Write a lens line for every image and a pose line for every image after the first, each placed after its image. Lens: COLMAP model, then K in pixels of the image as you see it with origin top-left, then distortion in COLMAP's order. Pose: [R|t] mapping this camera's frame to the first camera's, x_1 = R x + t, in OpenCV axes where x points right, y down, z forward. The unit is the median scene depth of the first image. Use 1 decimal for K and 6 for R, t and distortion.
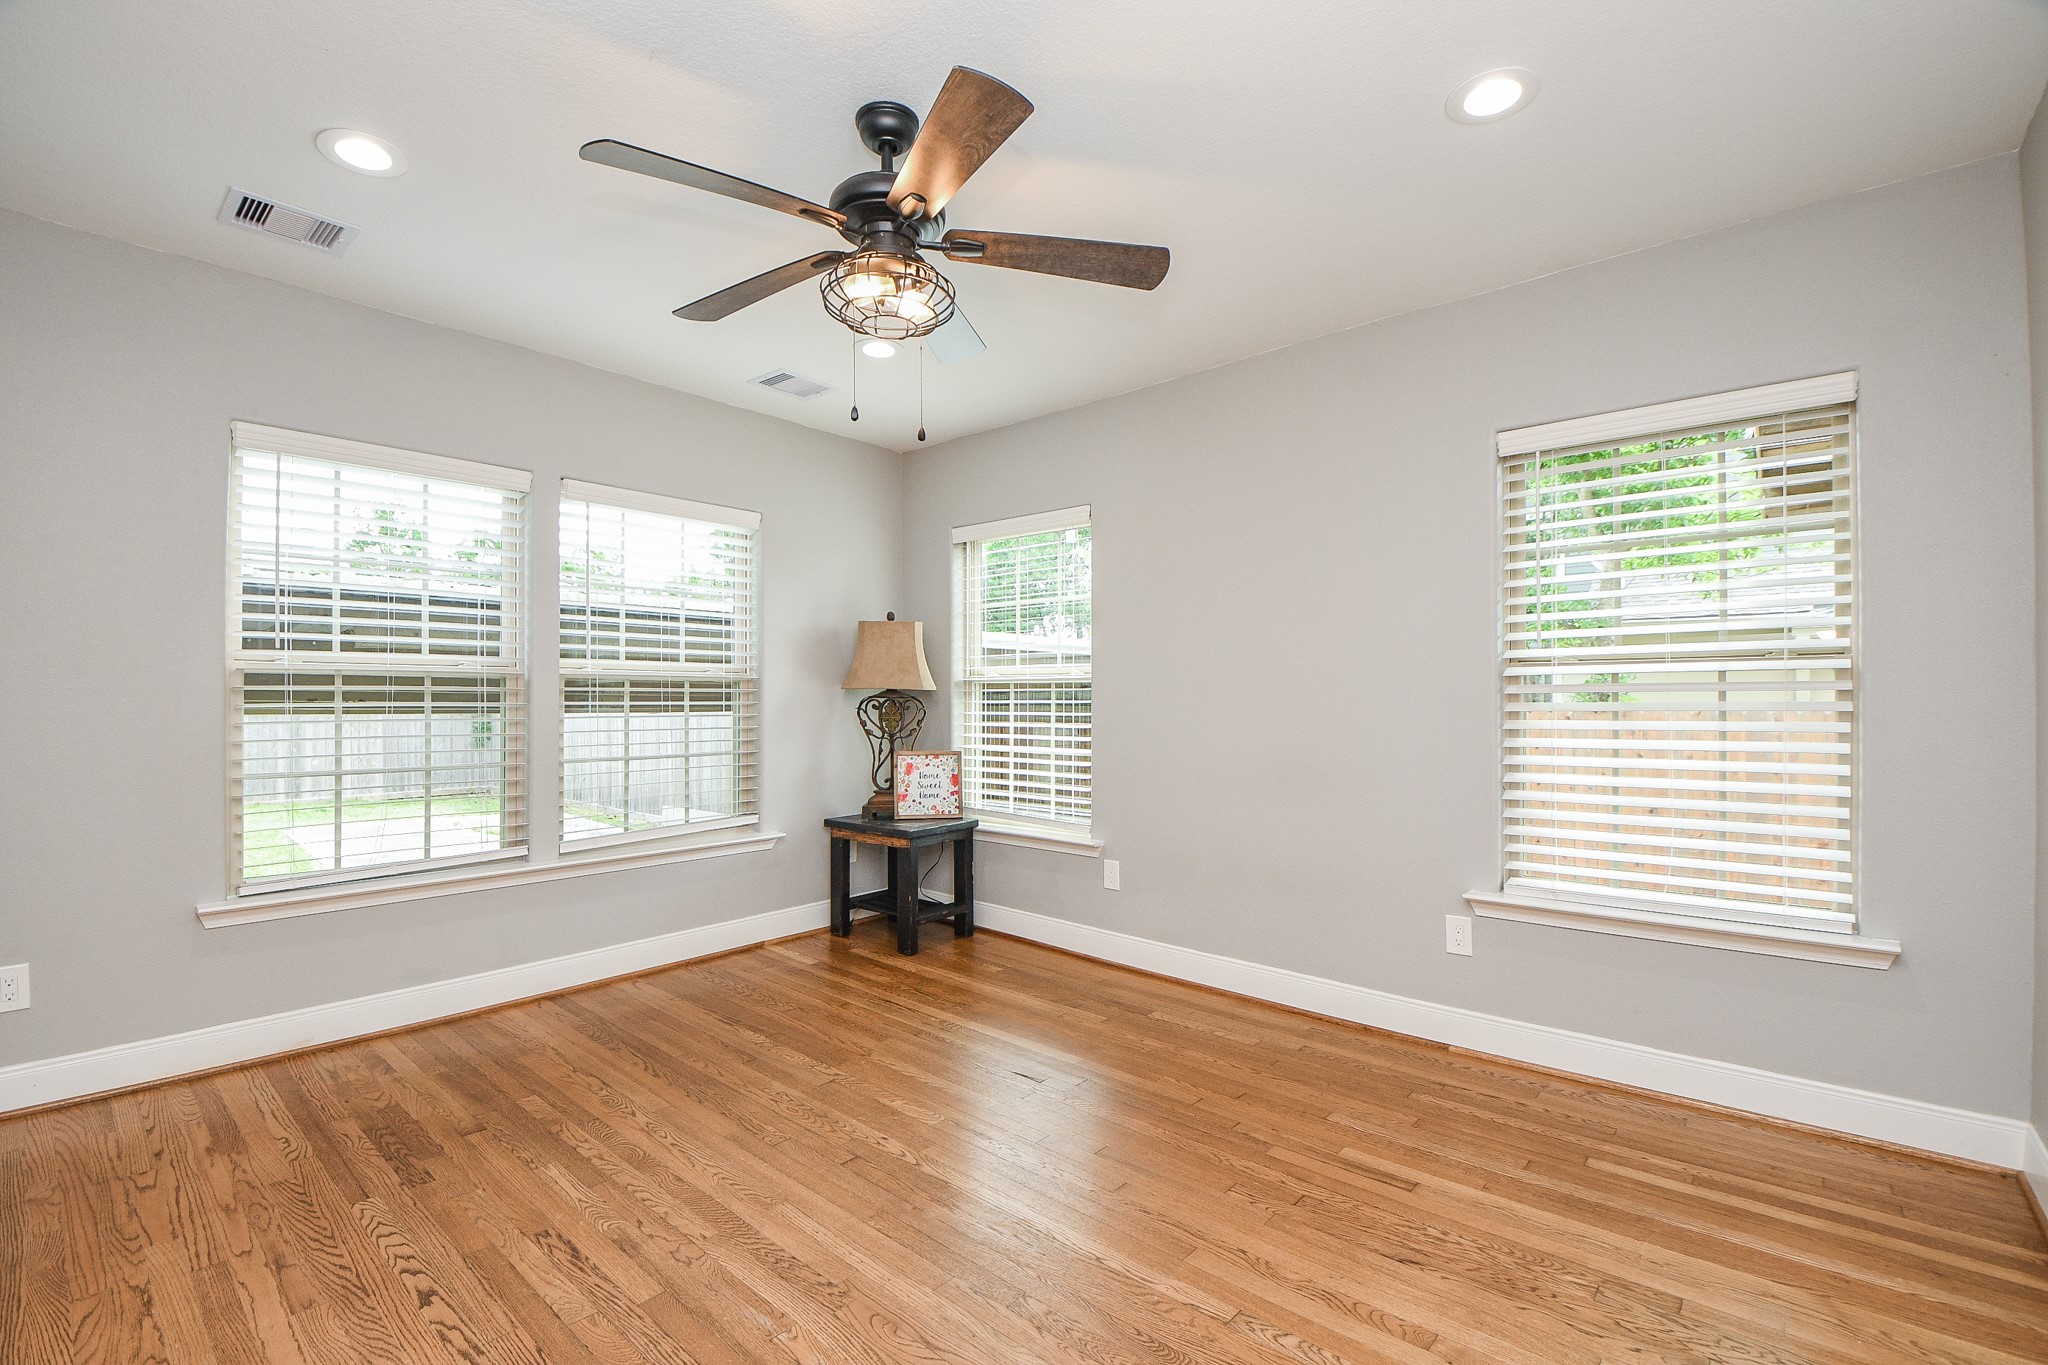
lens RADIAL K [[899.2, 0, 1032.5], [0, 899.2, 705.2], [0, 0, 1]] dist [0.018176, -0.026322]
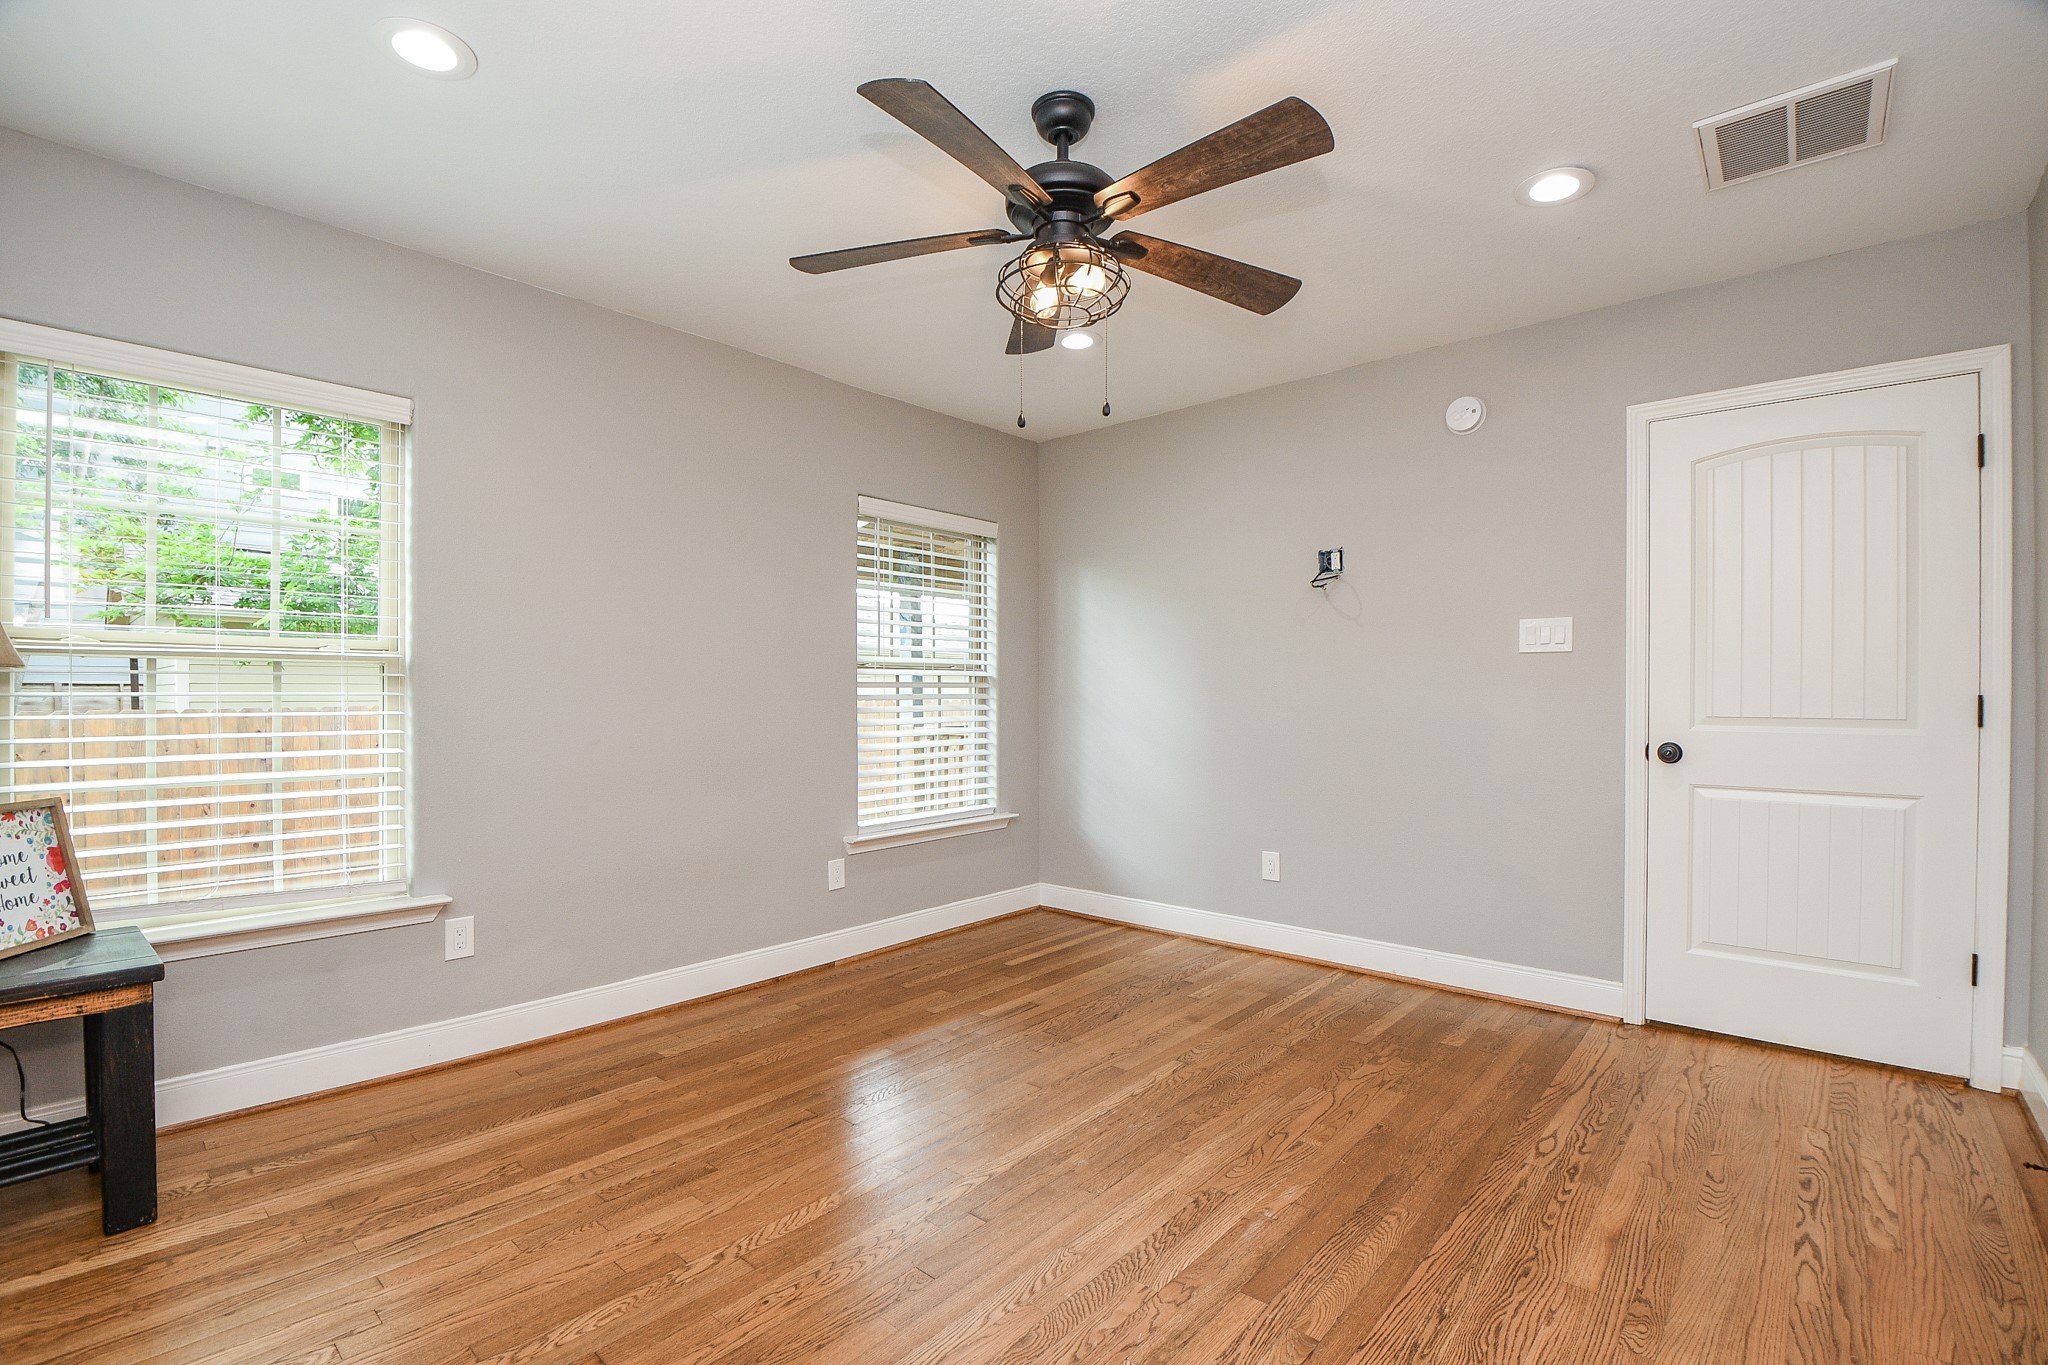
lens RADIAL K [[899.2, 0, 1032.5], [0, 899.2, 705.2], [0, 0, 1]] dist [0.018176, -0.026322]
pose [[0.001833, -0.015692, 0.999875, -0.754732], [0.000948, 0.999876, 0.015691, -0.006834], [-0.999998, 0.000919, 0.001848, 0.664490]]
